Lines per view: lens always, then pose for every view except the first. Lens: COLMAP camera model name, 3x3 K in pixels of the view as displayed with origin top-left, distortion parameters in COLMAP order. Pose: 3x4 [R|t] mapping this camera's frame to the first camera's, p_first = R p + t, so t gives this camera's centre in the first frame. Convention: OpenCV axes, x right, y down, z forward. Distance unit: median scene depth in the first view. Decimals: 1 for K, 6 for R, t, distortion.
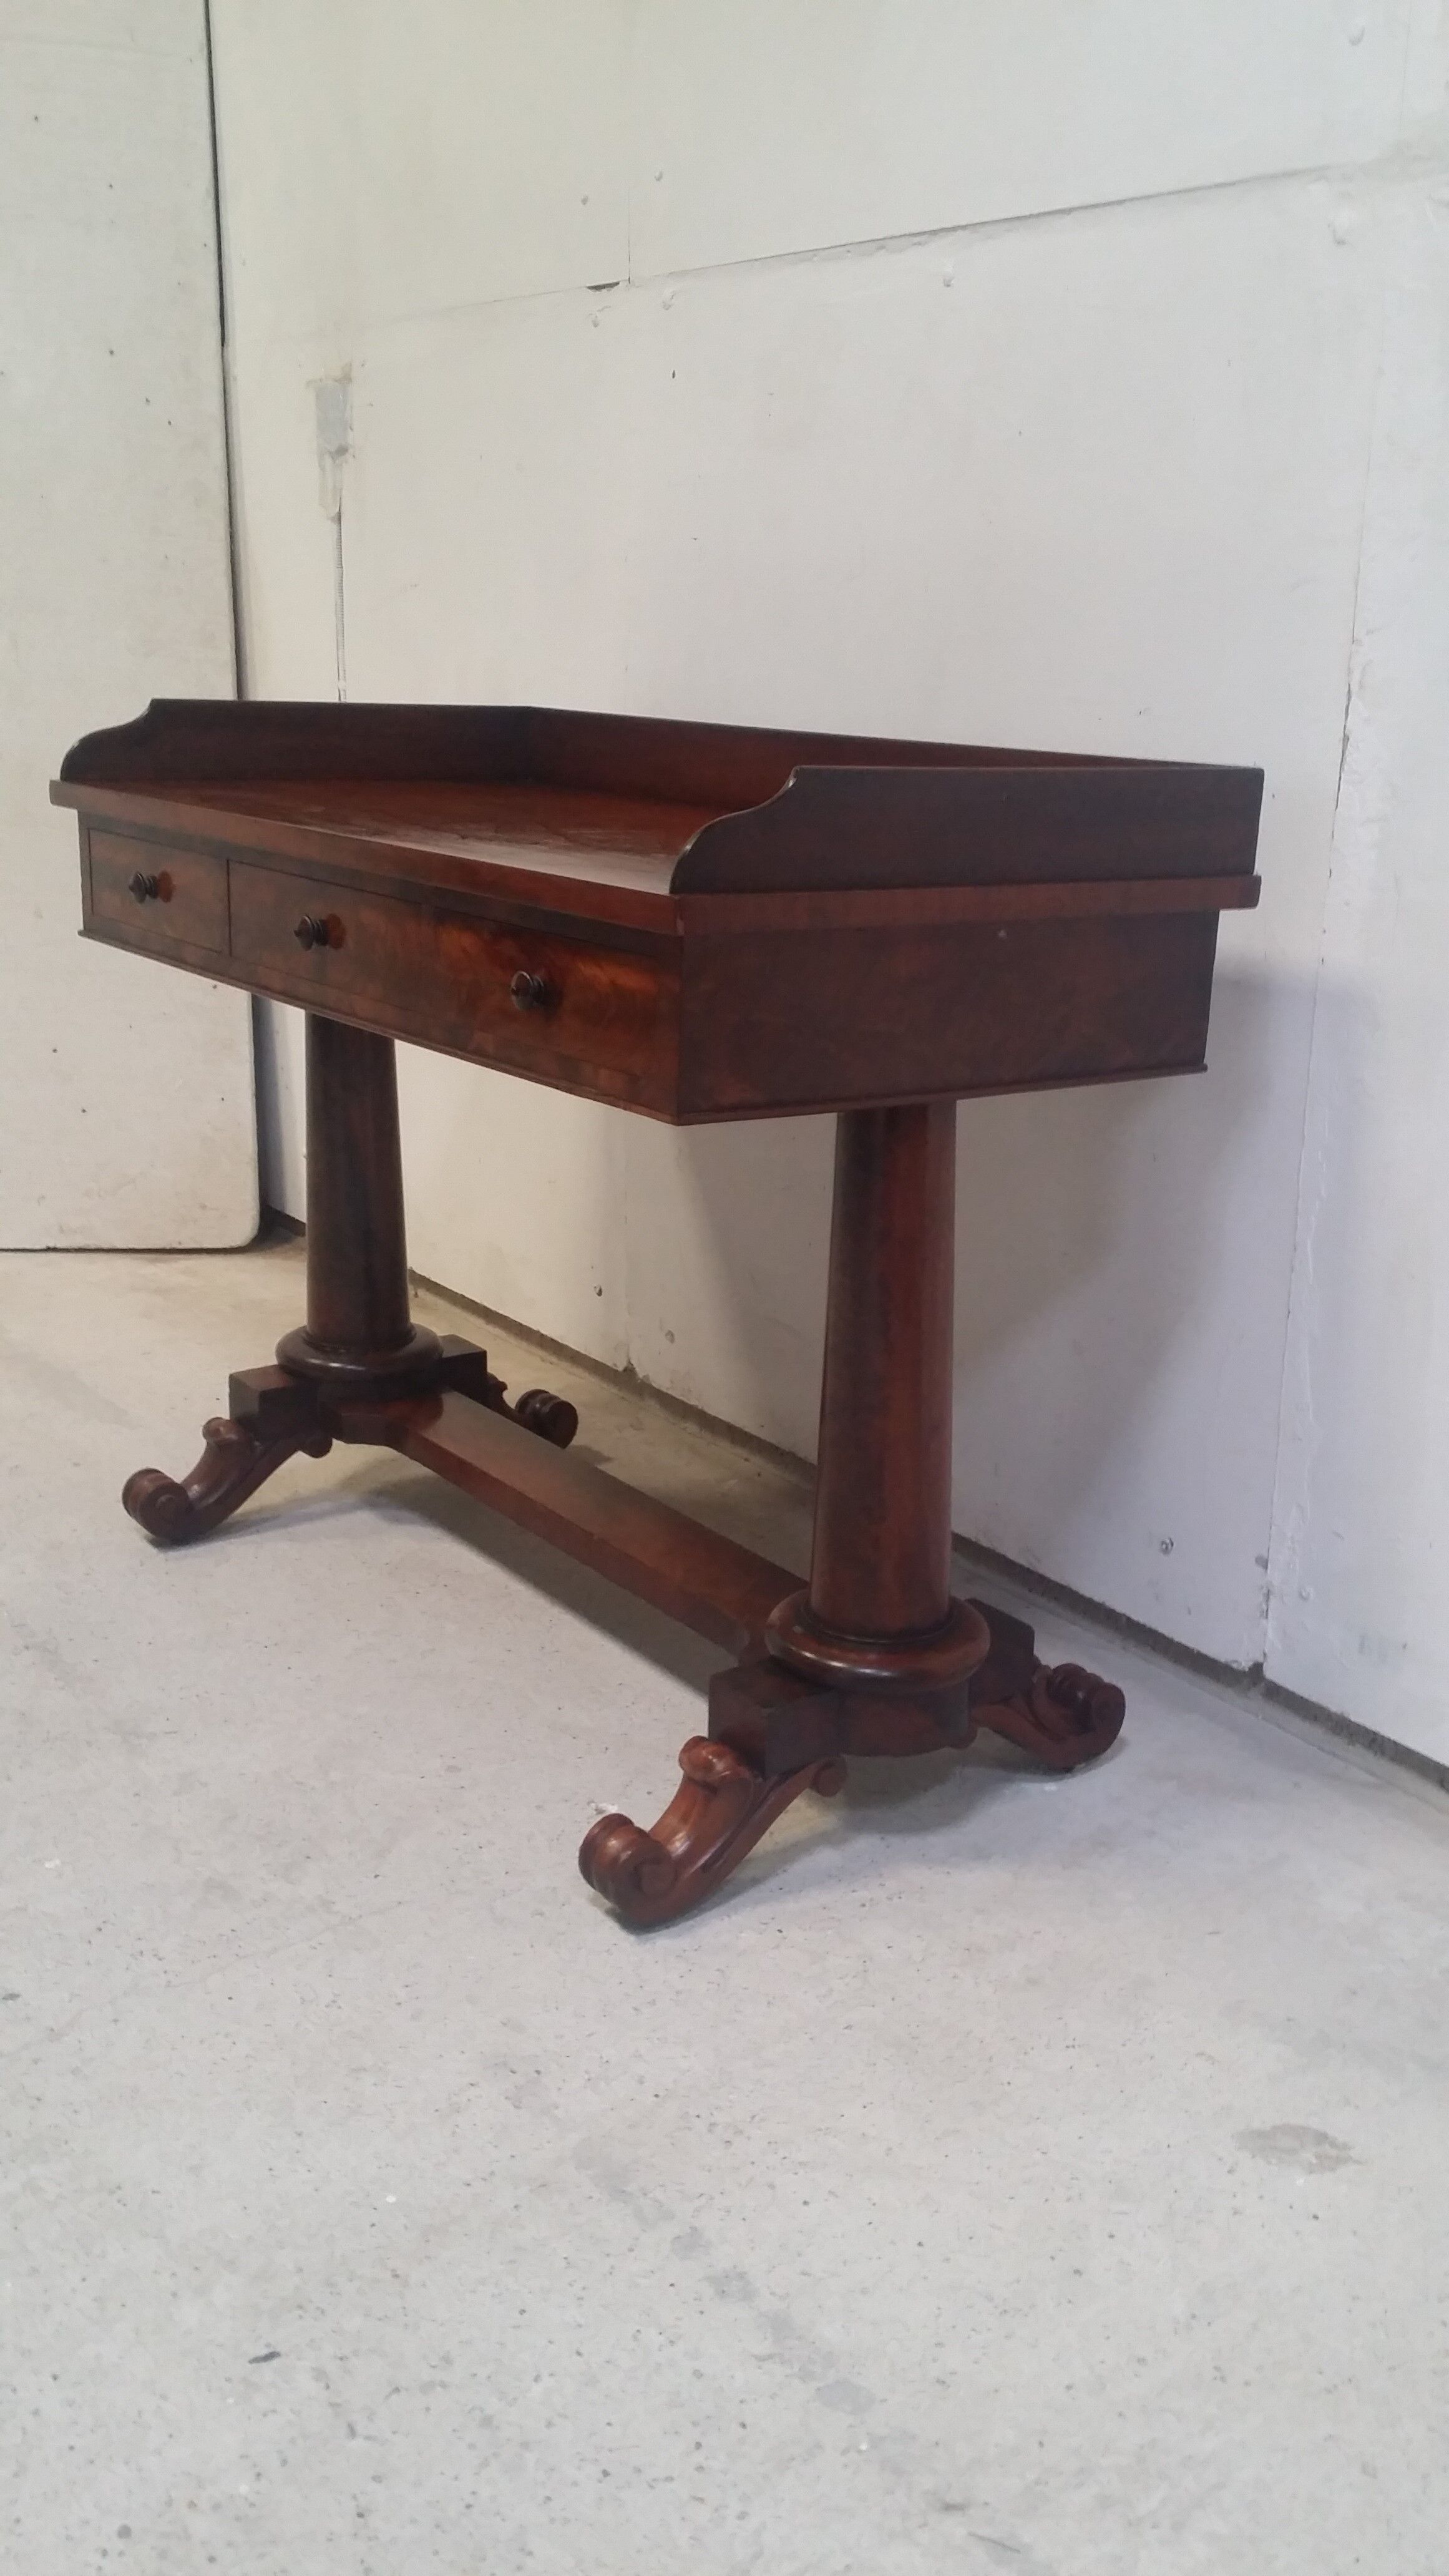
lens RADIAL K [[2283.6, 0, 724.5], [0, 2283.6, 1288.0], [0, 0, 1]] dist [0.058080, -0.143128]
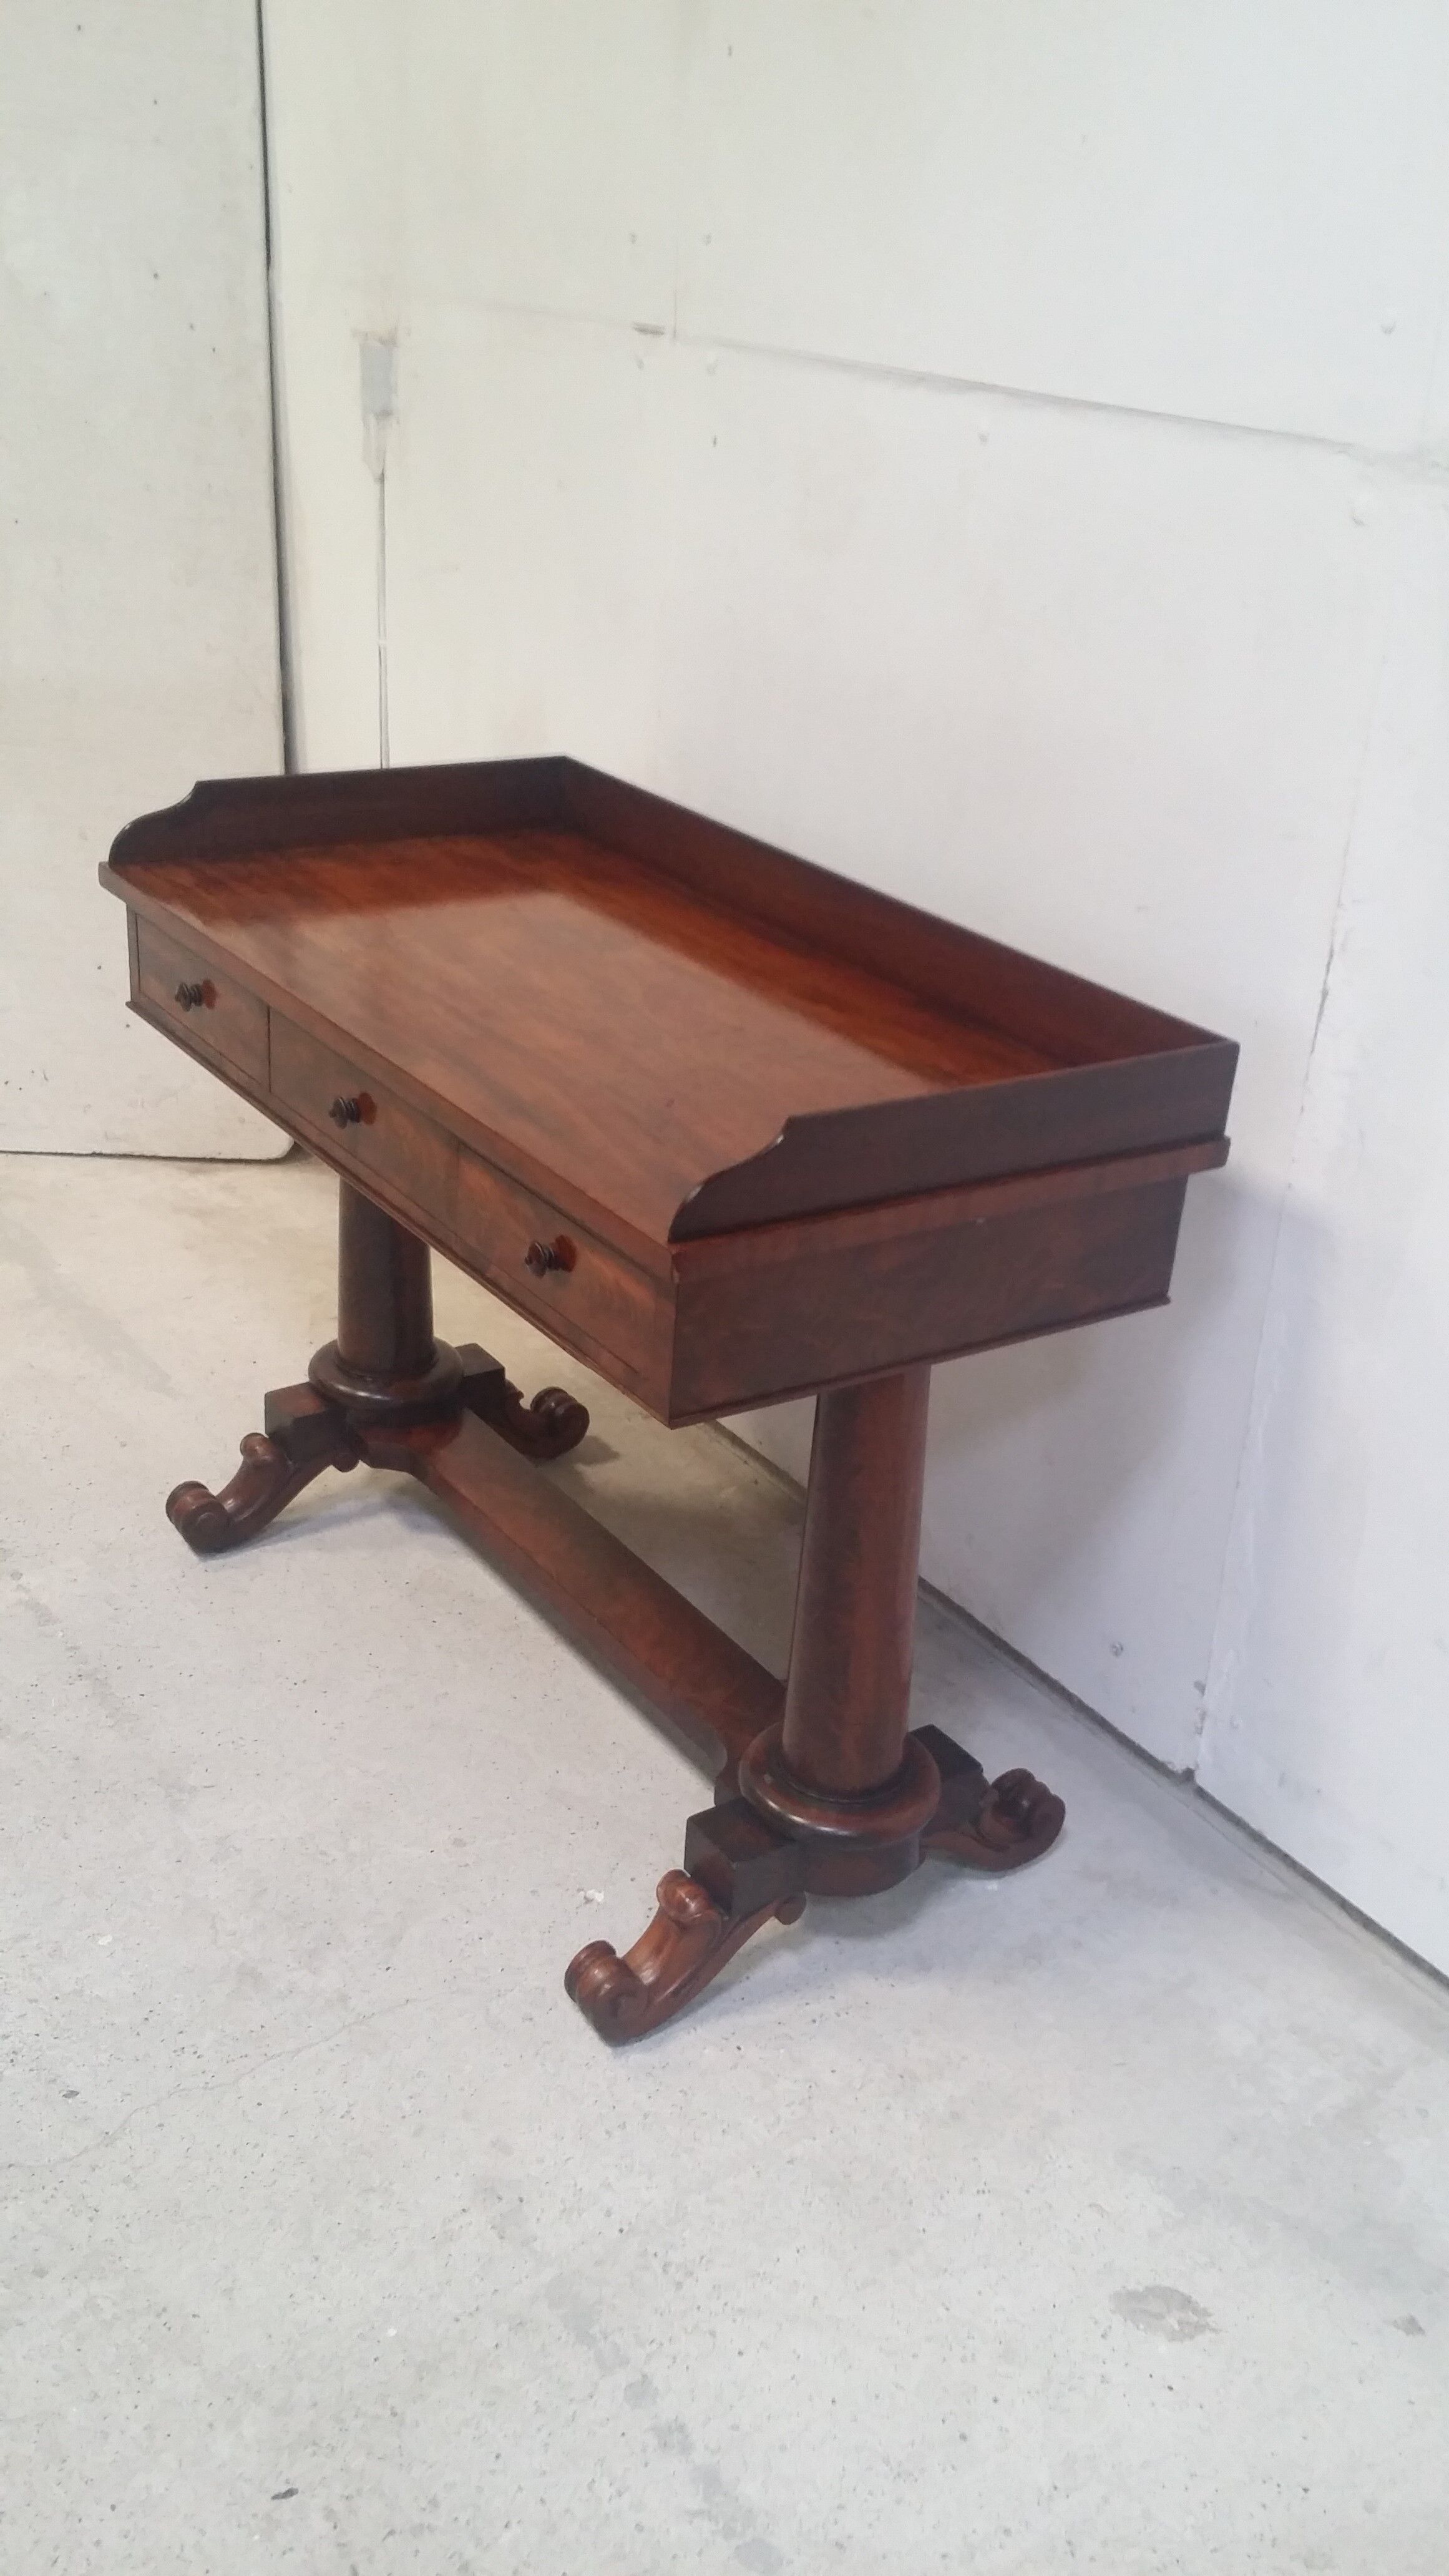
lens RADIAL K [[2292.3, 0, 710.8], [0, 2292.3, 1286.0], [0, 0, 1]] dist [0.060730, -0.138787]
pose [[0.998901, 0.043031, -0.018560, 0.015145], [-0.039584, 0.986749, 0.157349, -0.272726], [0.025085, -0.156441, 0.987369, -0.073761]]
